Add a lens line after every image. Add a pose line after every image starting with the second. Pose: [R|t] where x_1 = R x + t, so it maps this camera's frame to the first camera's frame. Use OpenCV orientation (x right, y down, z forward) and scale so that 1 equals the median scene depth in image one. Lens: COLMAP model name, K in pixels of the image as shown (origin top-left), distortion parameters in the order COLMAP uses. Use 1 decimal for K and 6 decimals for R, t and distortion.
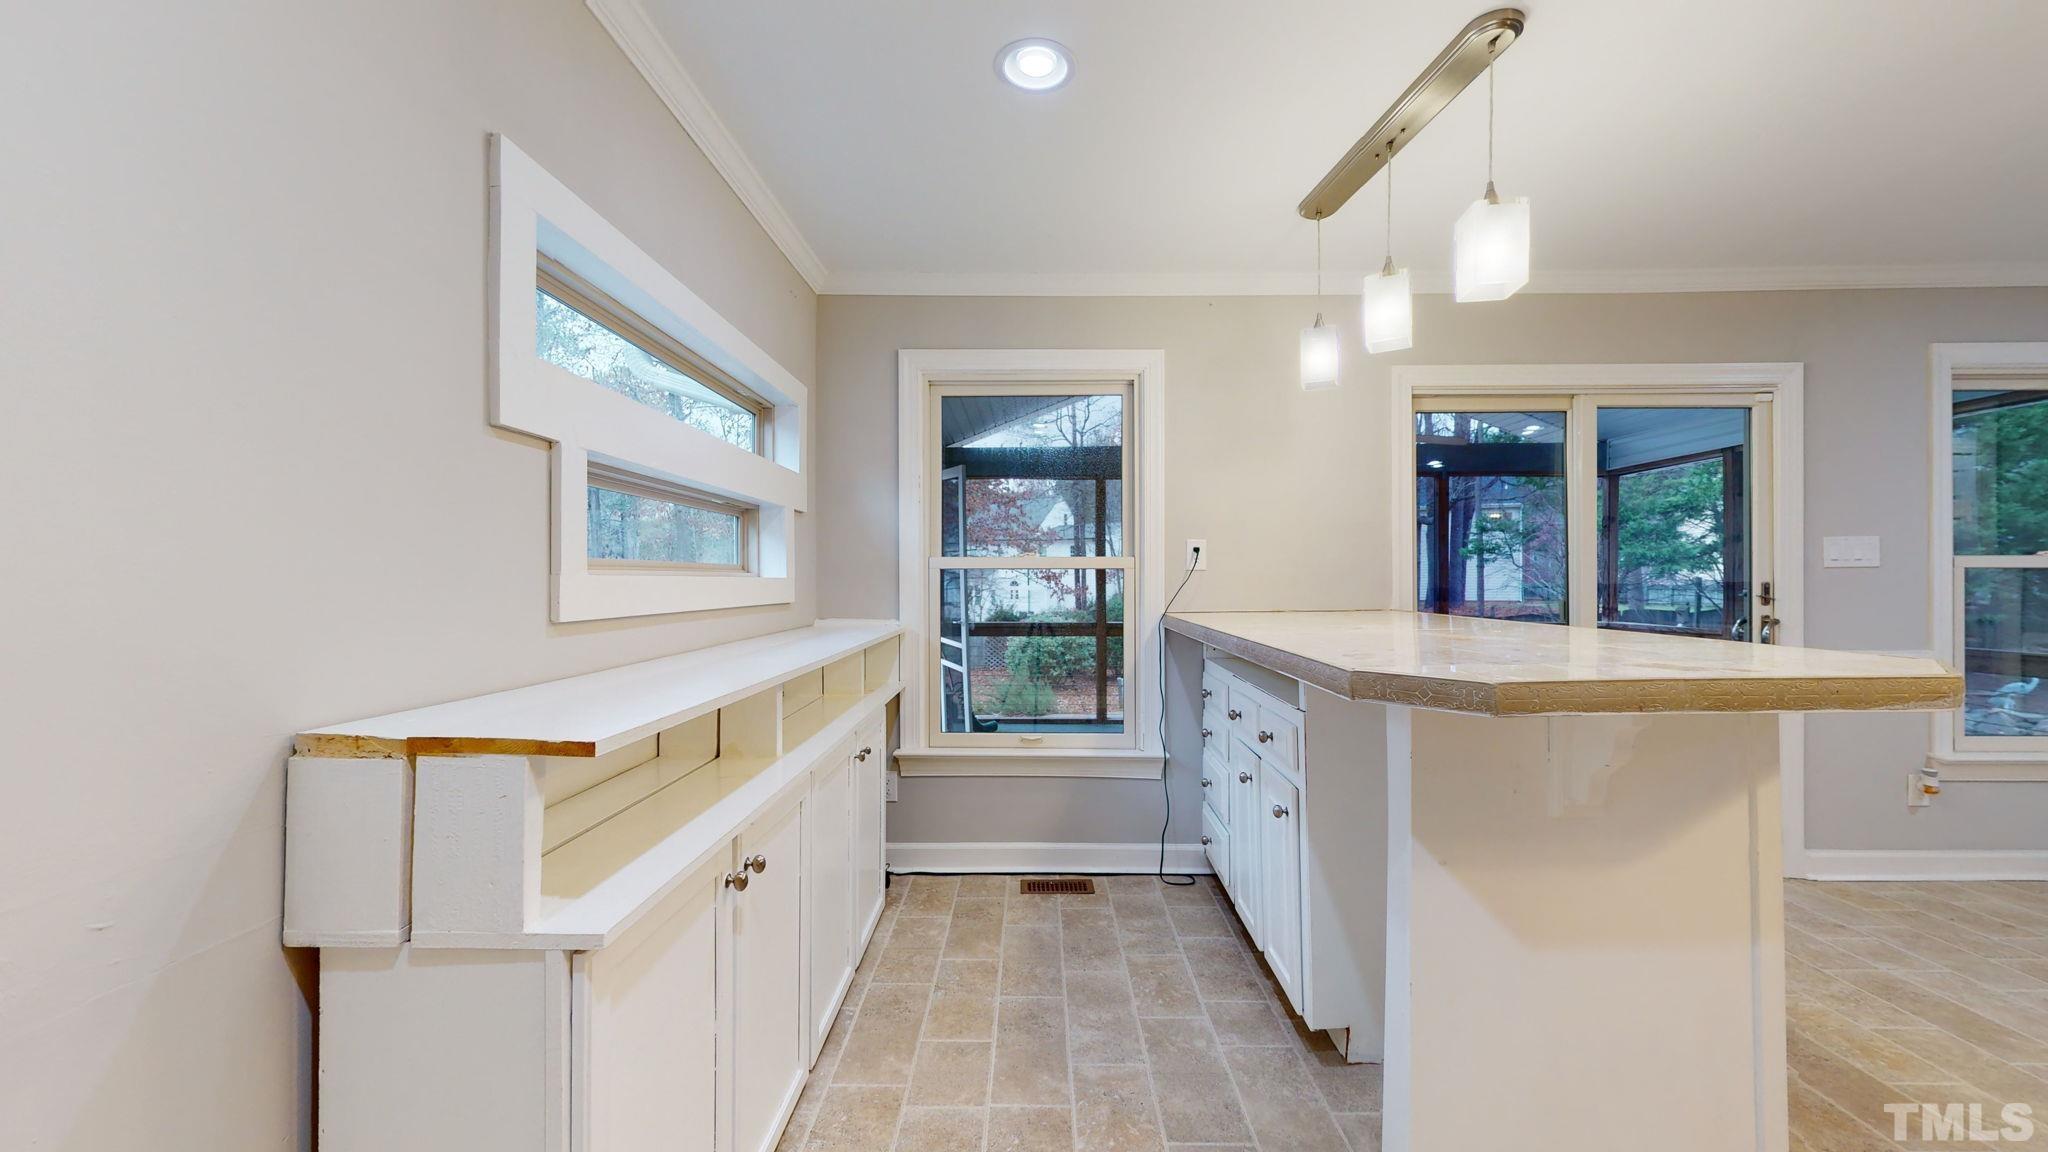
lens RADIAL K [[765.4, 0, 1037.4], [0, 765.4, 573.2], [0, 0, 1]] dist [0.008396, -0.000306]
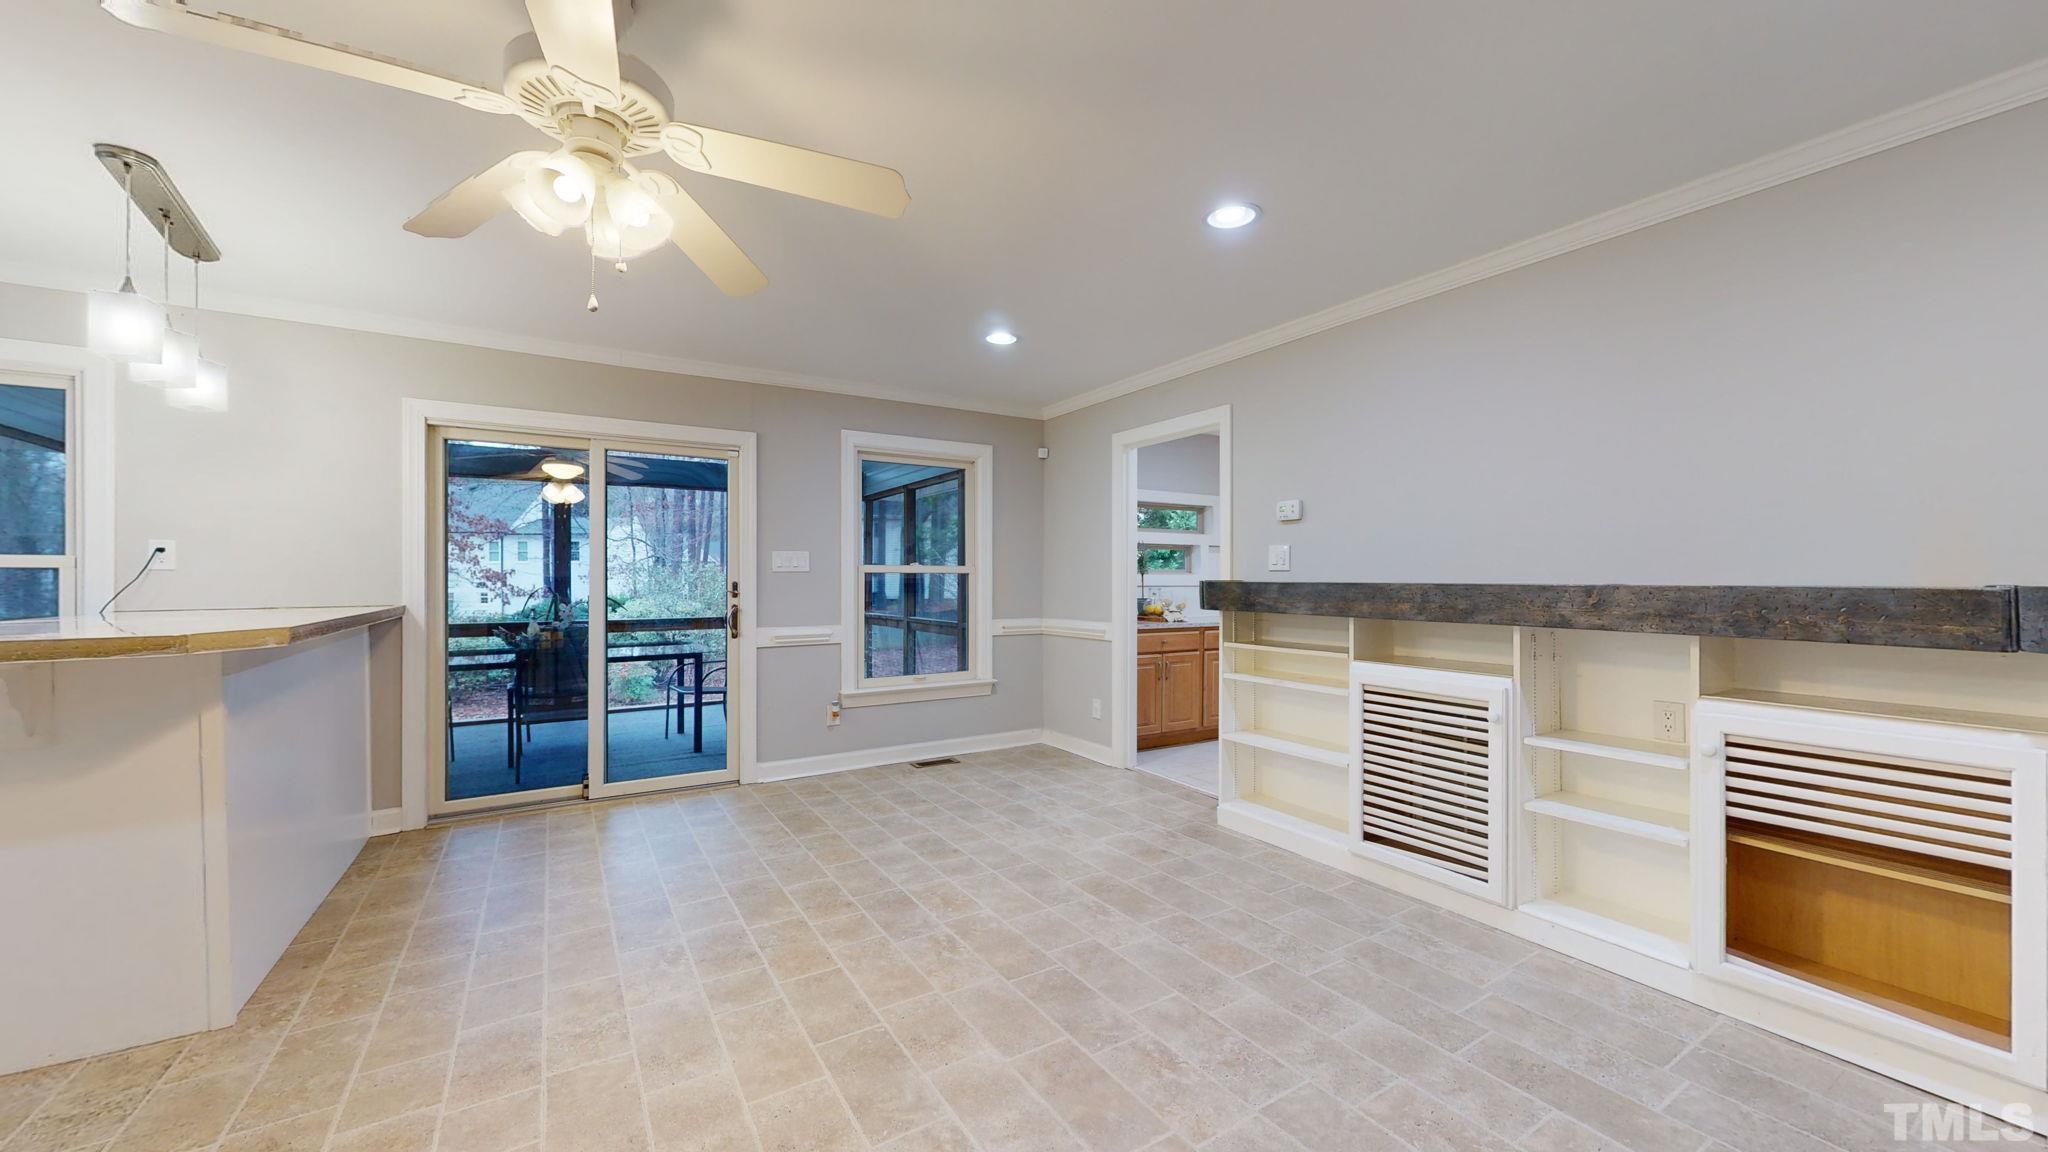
lens RADIAL K [[765.4, 0, 1022.3], [0, 765.4, 578.4], [0, 0, 1]] dist [0.008396, -0.000306]
pose [[0.849231, -0.000869, 0.528021, 0.647979], [-0.000116, 0.999998, 0.001833, 0.001944], [-0.528021, -0.001618, 0.849229, -0.508414]]
